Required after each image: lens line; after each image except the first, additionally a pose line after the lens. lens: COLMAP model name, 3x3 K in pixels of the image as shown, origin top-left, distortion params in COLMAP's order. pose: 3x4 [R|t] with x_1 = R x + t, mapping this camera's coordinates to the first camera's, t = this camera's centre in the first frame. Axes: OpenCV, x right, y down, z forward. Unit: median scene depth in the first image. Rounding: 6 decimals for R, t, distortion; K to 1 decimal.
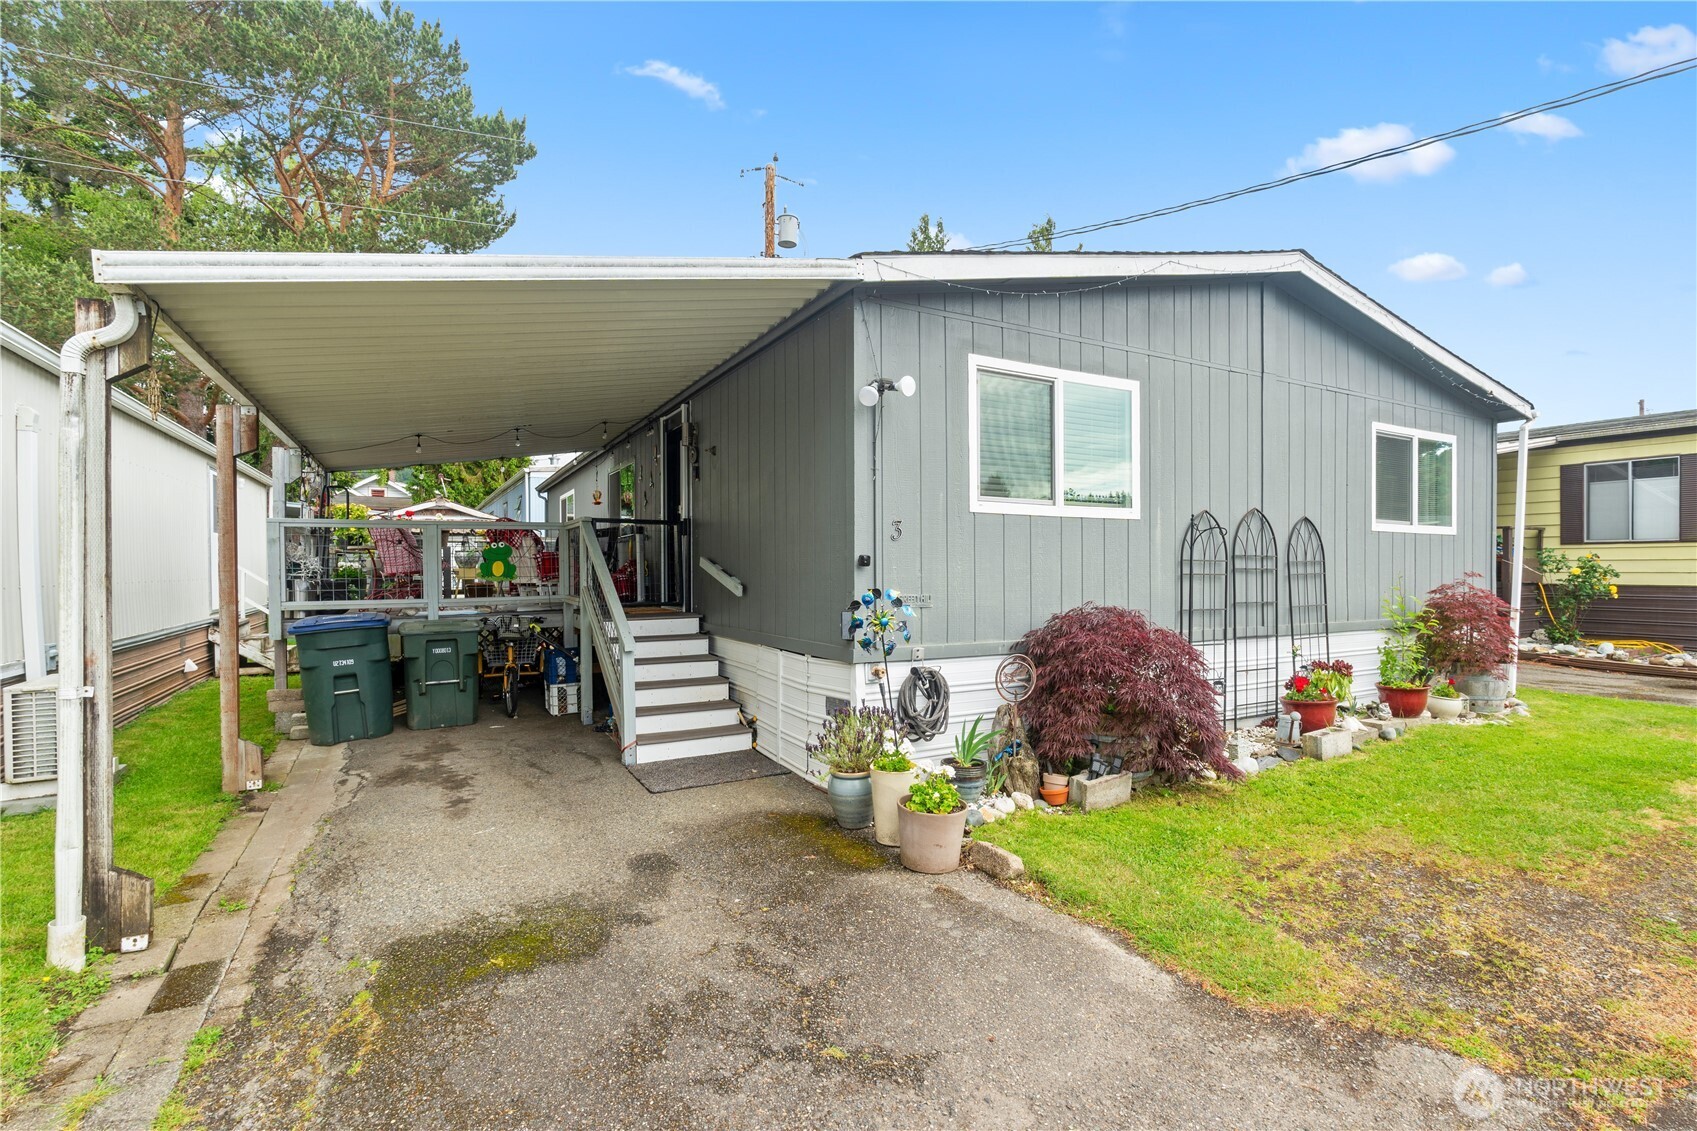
lens RADIAL K [[786.5, 0, 853.1], [0, 786.5, 573.8], [0, 0, 1]] dist [-0.005956, -0.000192]
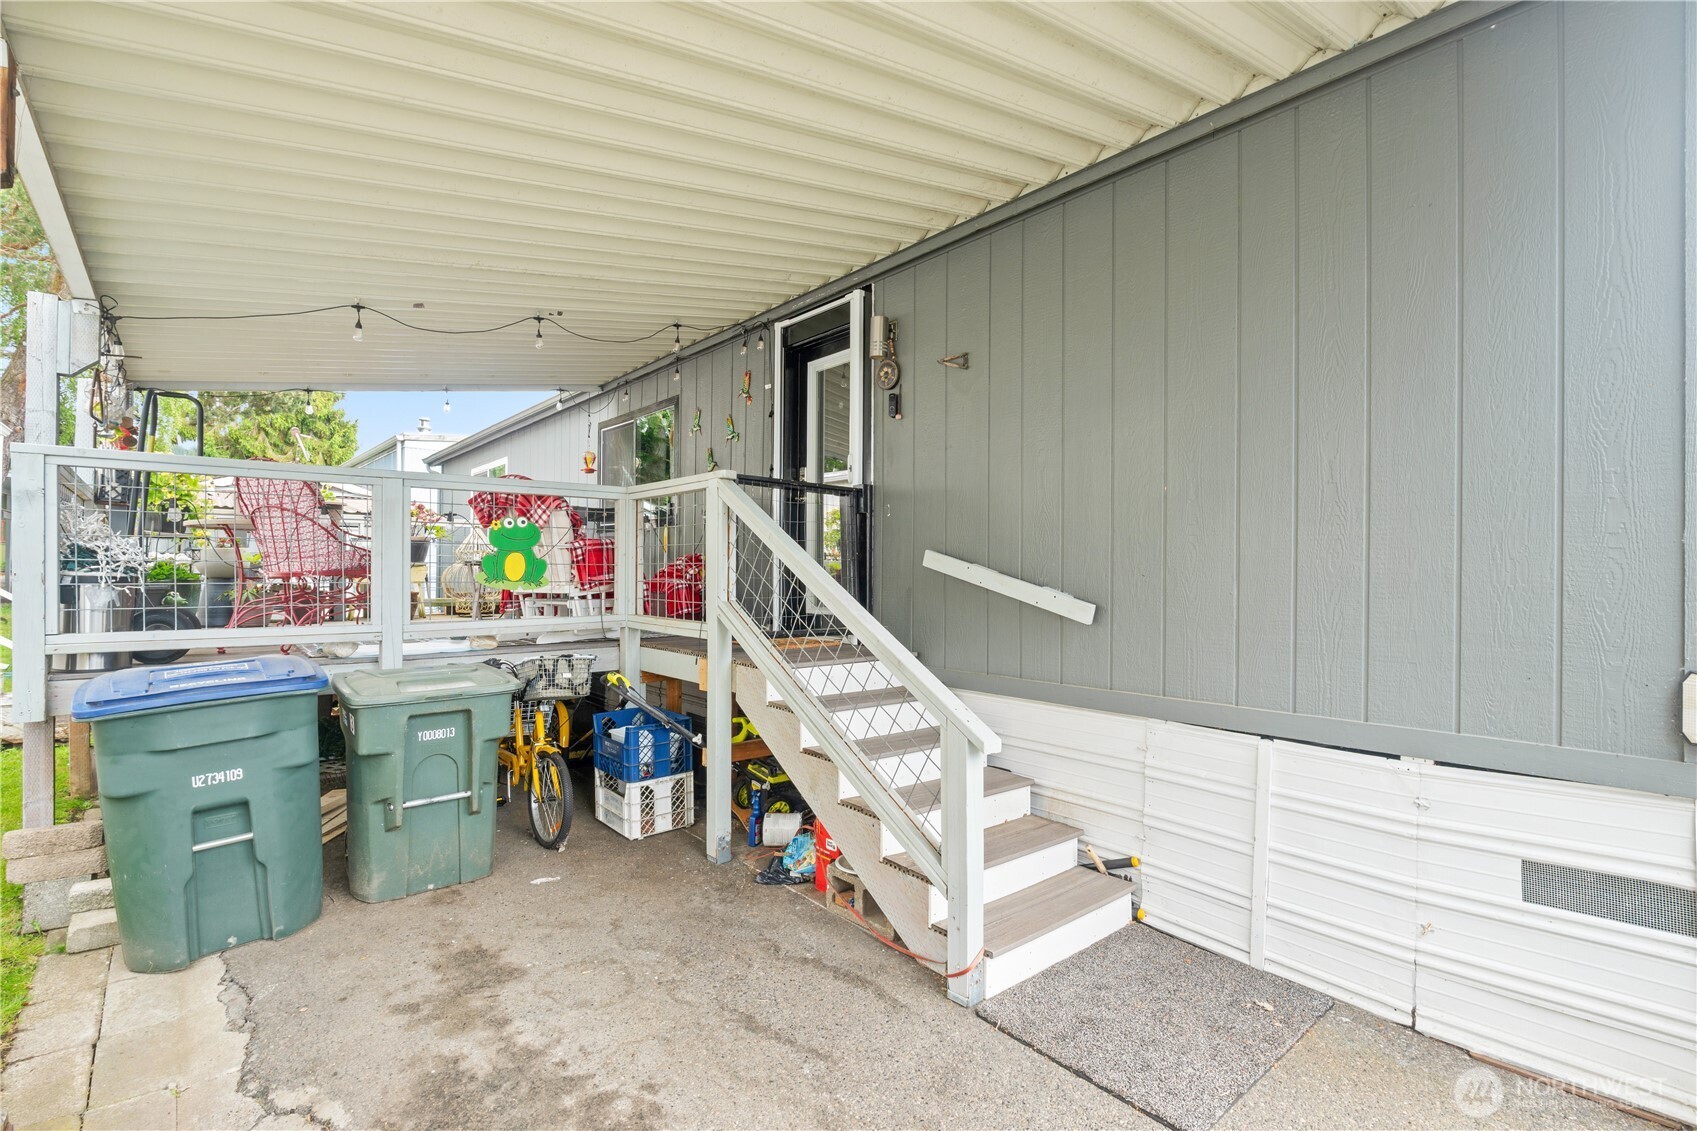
lens RADIAL K [[786.5, 0, 853.1], [0, 786.5, 573.8], [0, 0, 1]] dist [-0.005956, -0.000192]
pose [[0.979777, 0.010852, 0.199800, -0.367426], [-0.009300, 0.999919, -0.008707, 0.000926], [-0.199878, 0.006672, 0.979798, 0.471851]]
